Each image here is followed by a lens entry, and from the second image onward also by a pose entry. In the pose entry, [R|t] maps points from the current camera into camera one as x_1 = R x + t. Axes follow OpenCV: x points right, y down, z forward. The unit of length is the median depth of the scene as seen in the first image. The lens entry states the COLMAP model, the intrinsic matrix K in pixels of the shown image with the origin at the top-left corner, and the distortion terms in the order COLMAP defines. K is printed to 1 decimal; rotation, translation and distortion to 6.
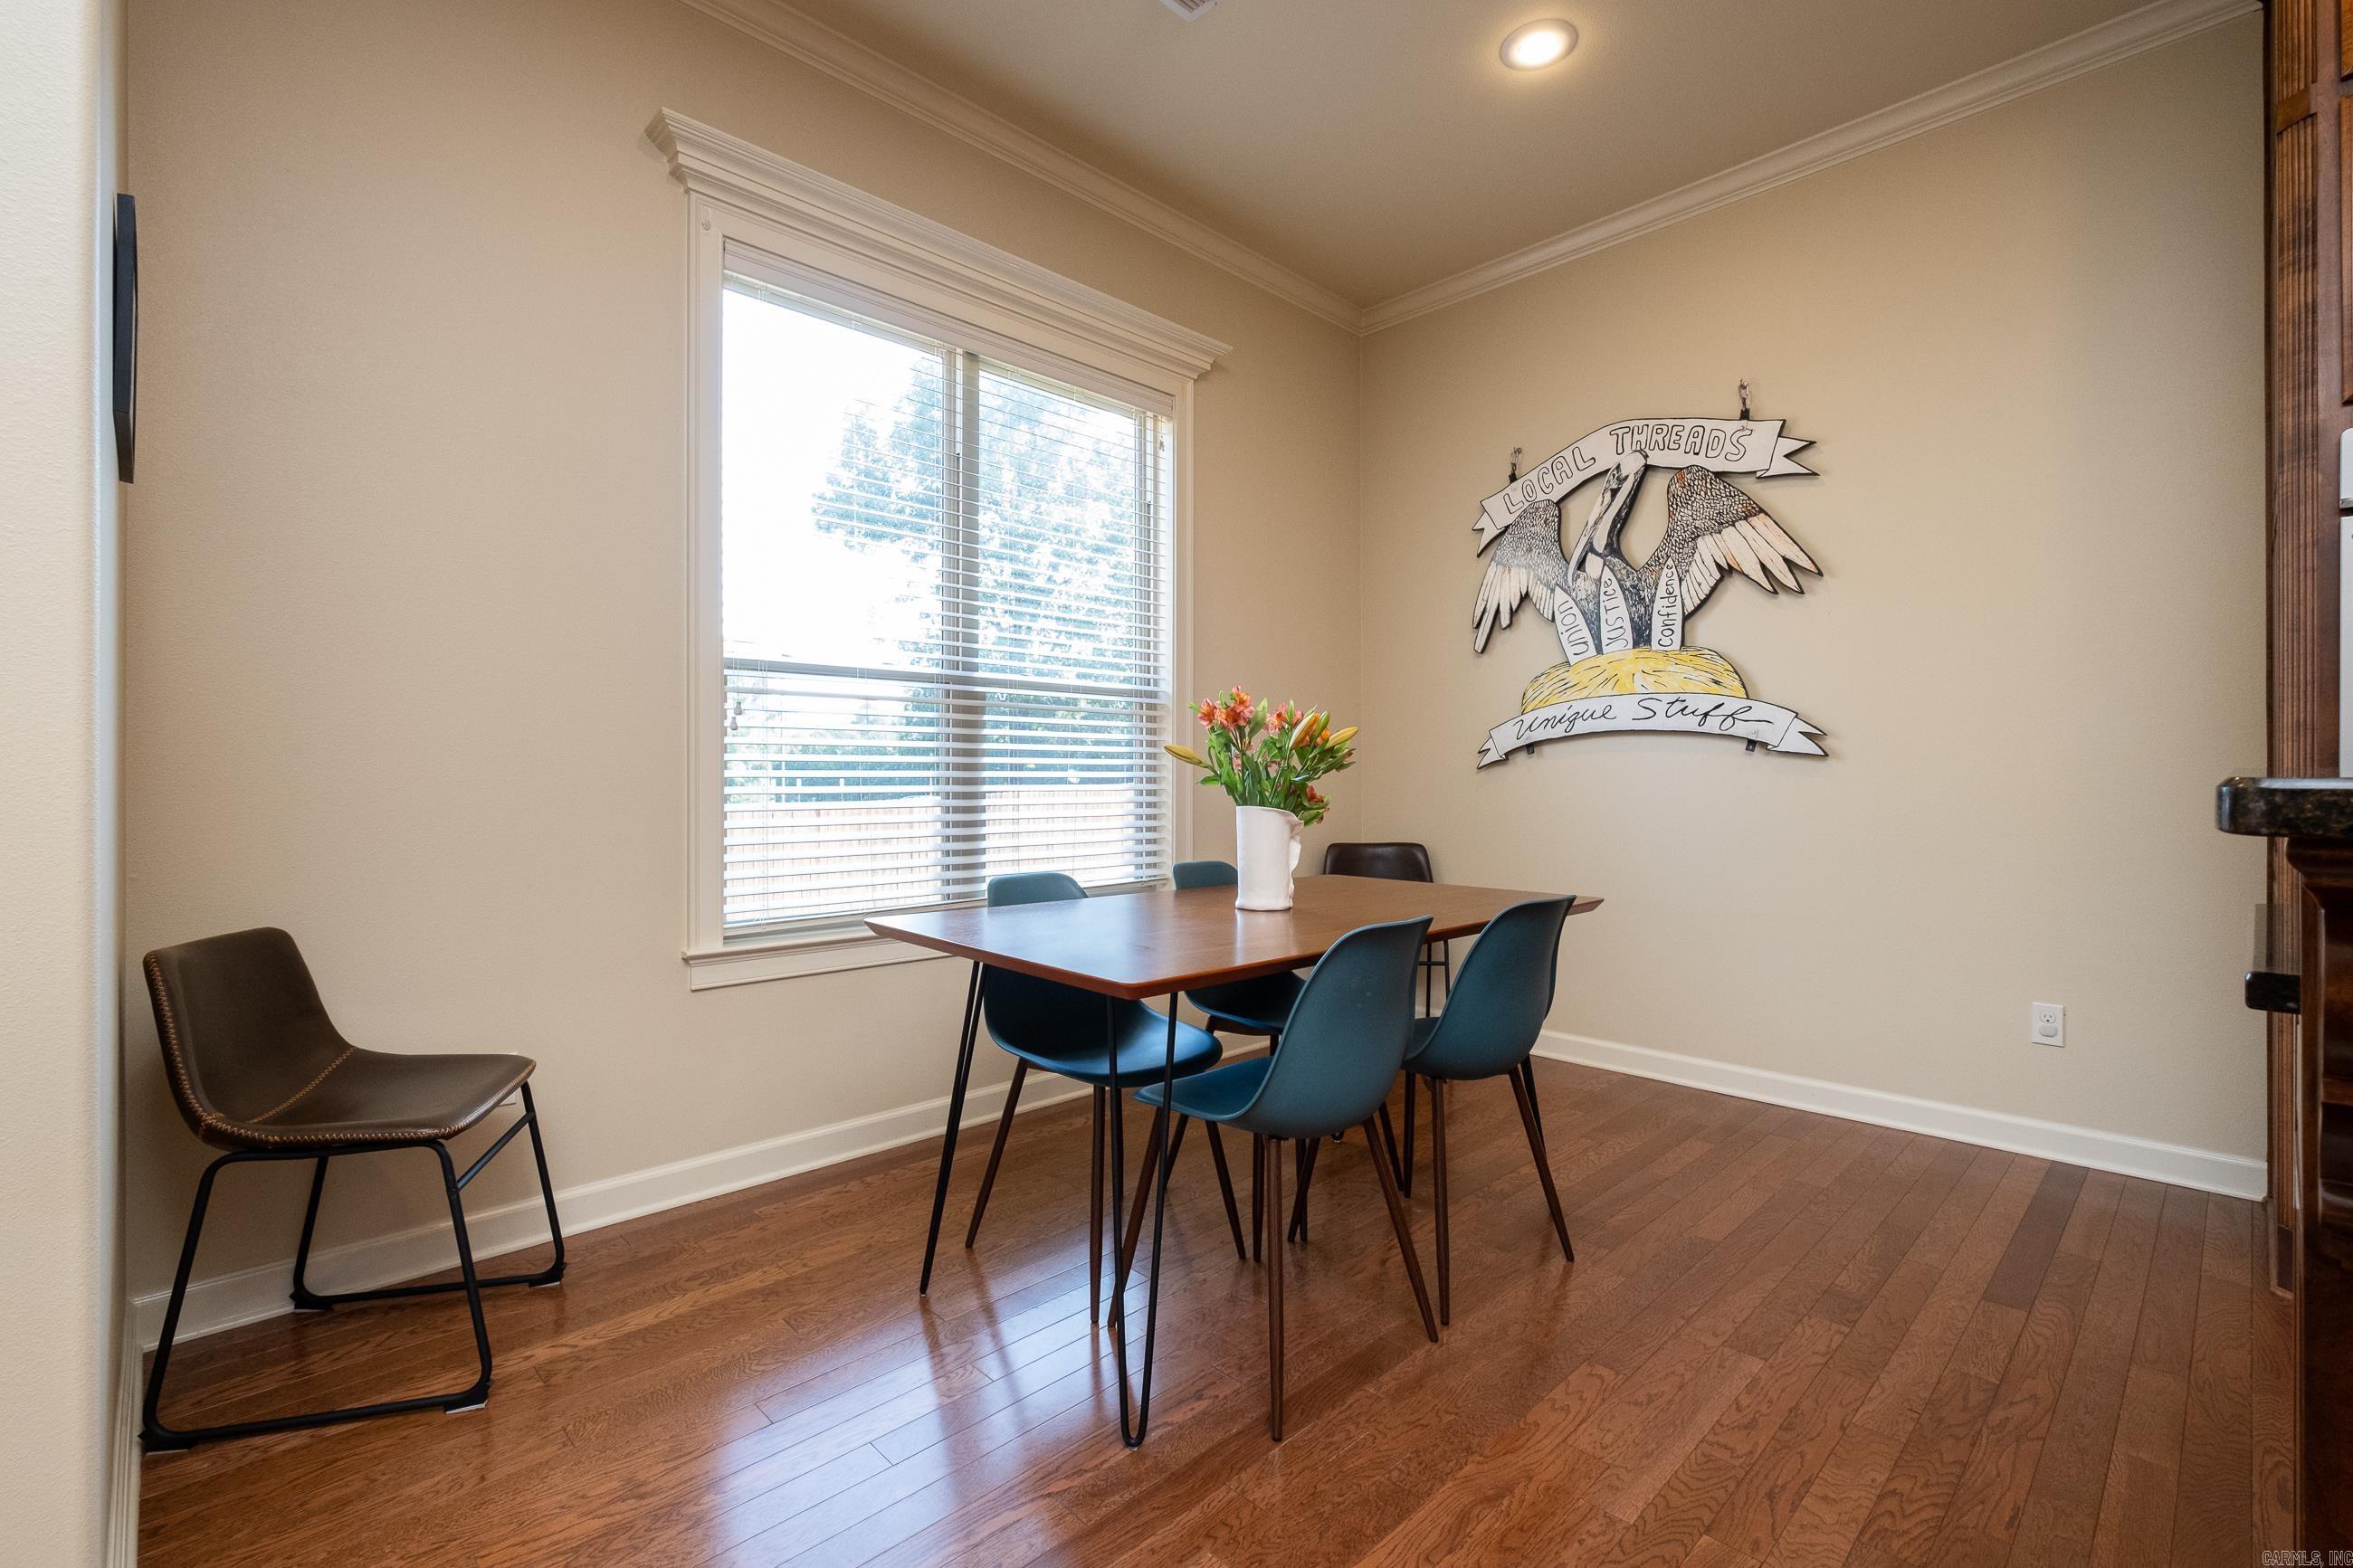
lens RADIAL K [[1056.9, 0, 1177.0], [0, 1056.9, 777.3], [0, 0, 1]] dist [-0.001492, 0.000526]
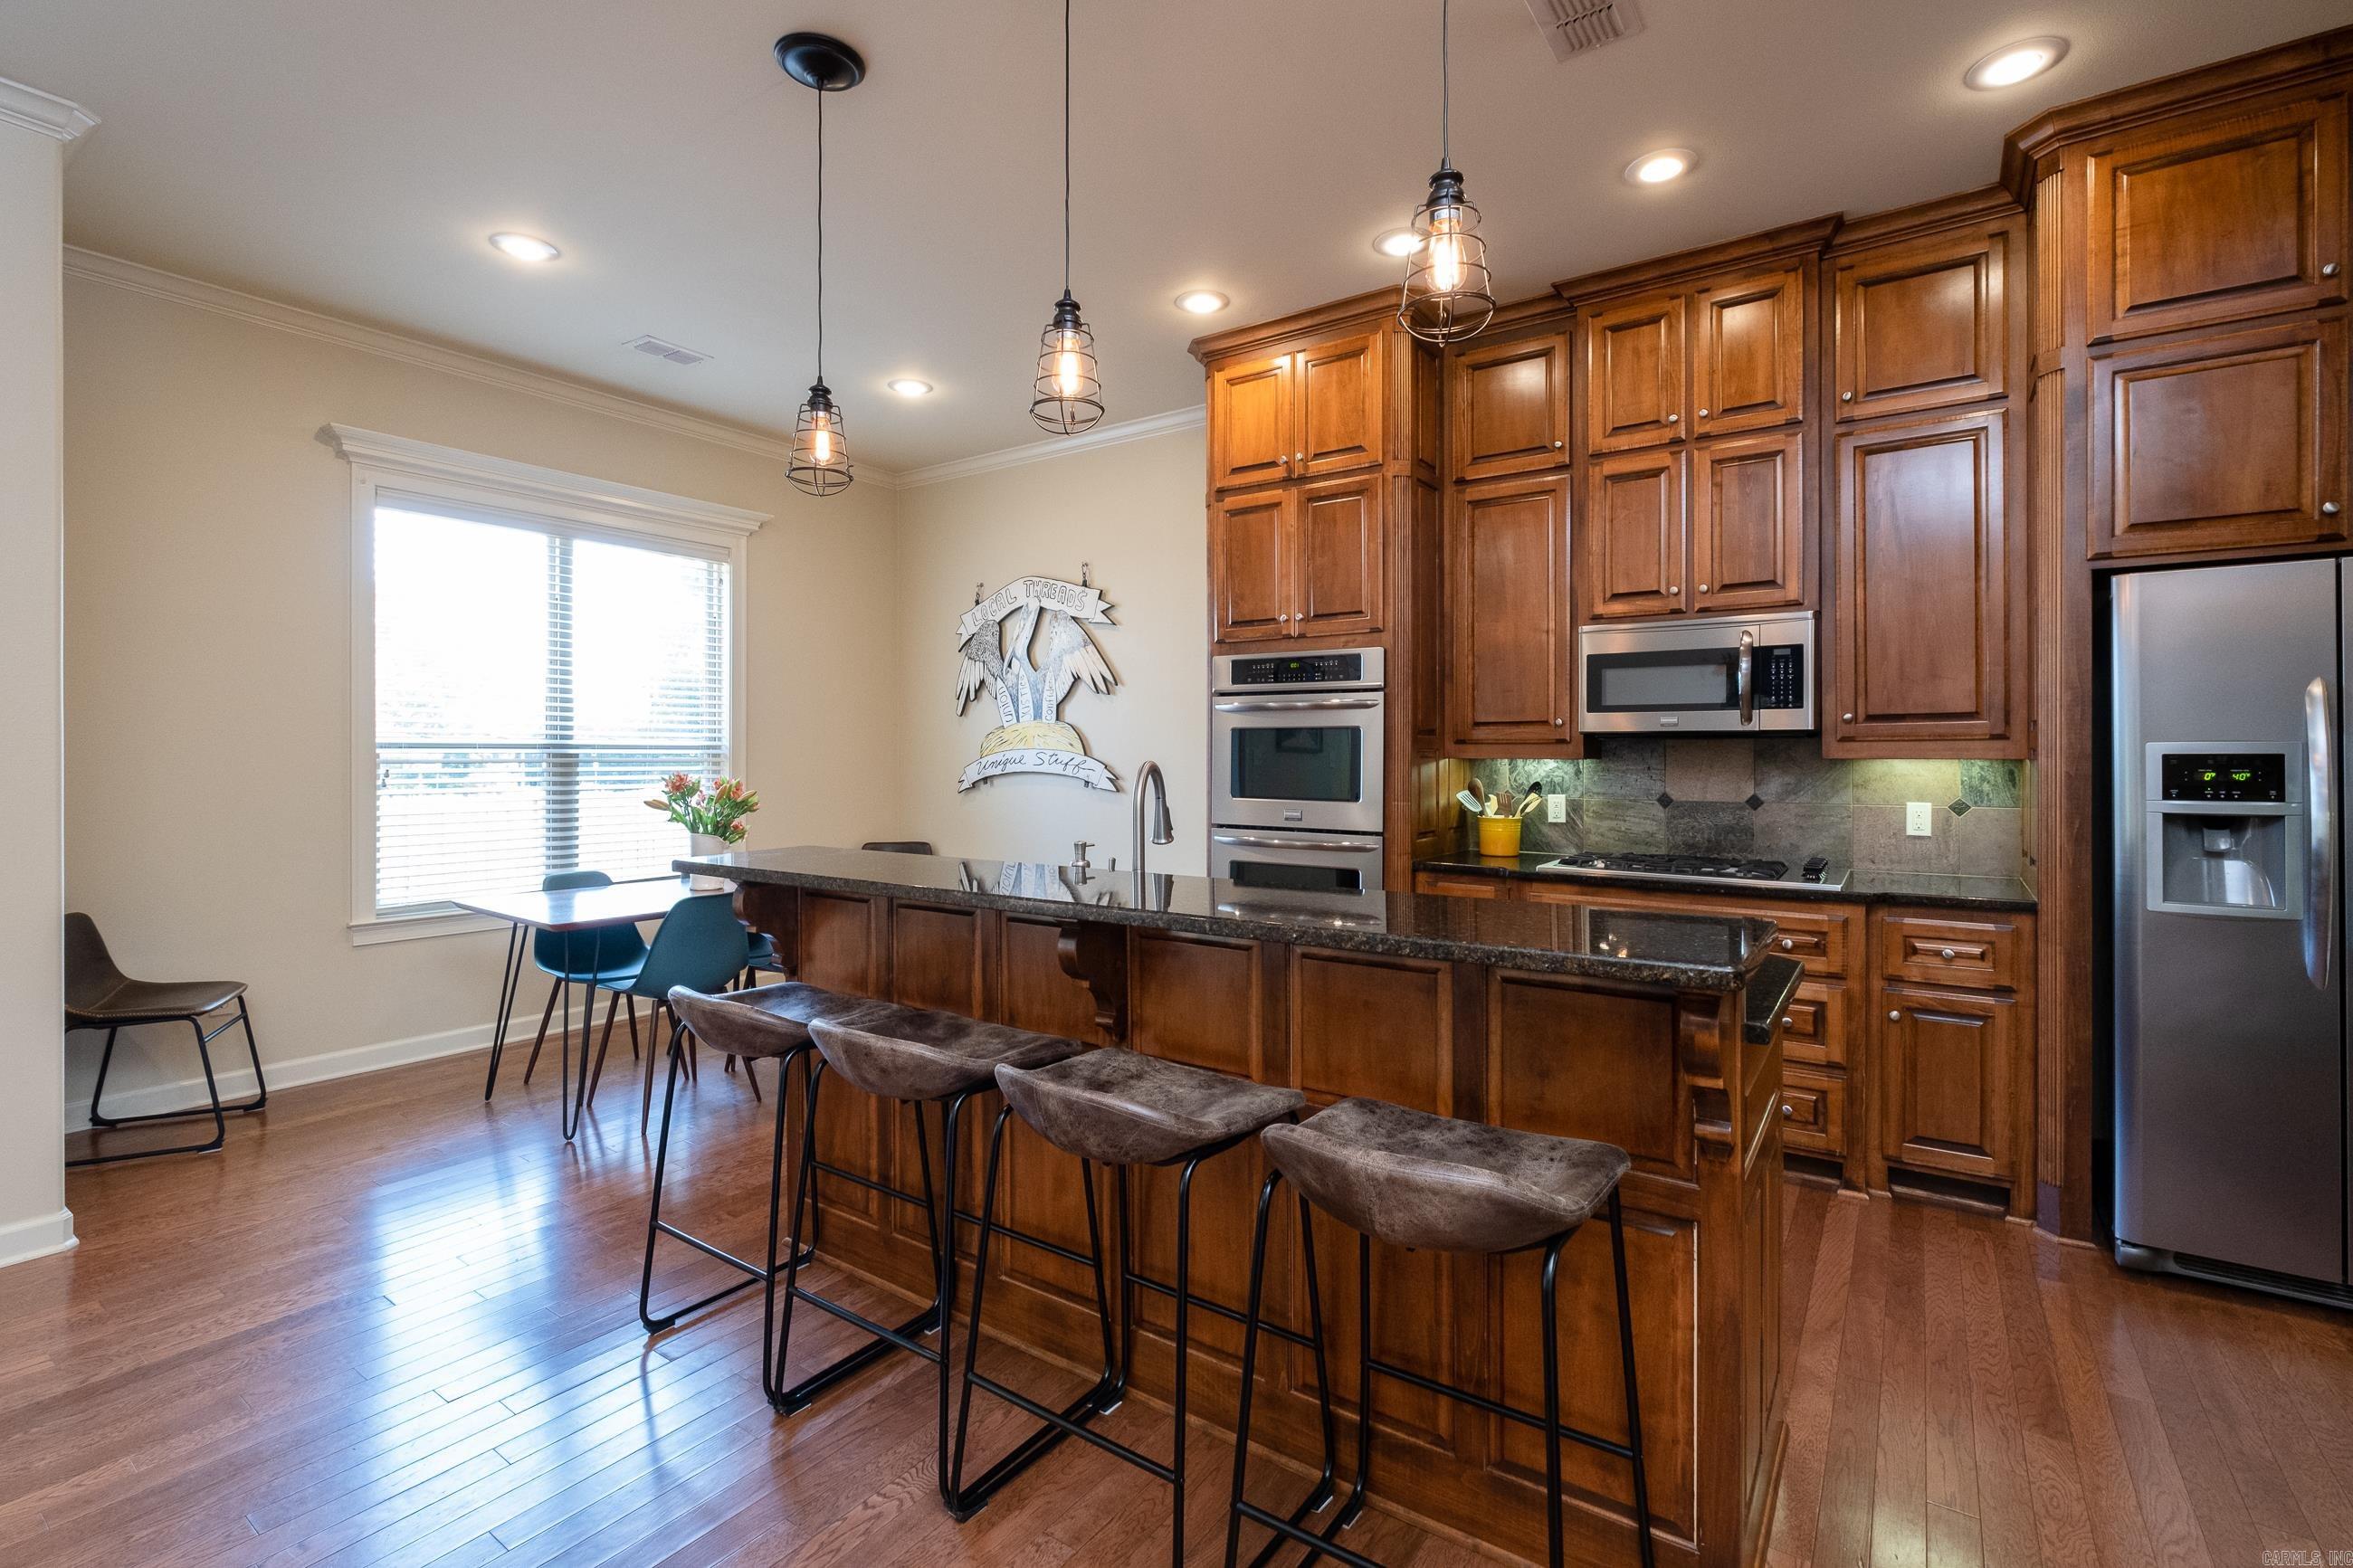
lens RADIAL K [[1059.1, 0, 1185.3], [0, 1059.1, 759.7], [0, 0, 1]] dist [-0.001818, -0.000152]
pose [[0.981255, 0.001498, 0.192708, 0.361937], [-0.002447, 0.999986, 0.004688, -0.073842], [-0.192699, -0.005072, 0.981245, -0.633618]]
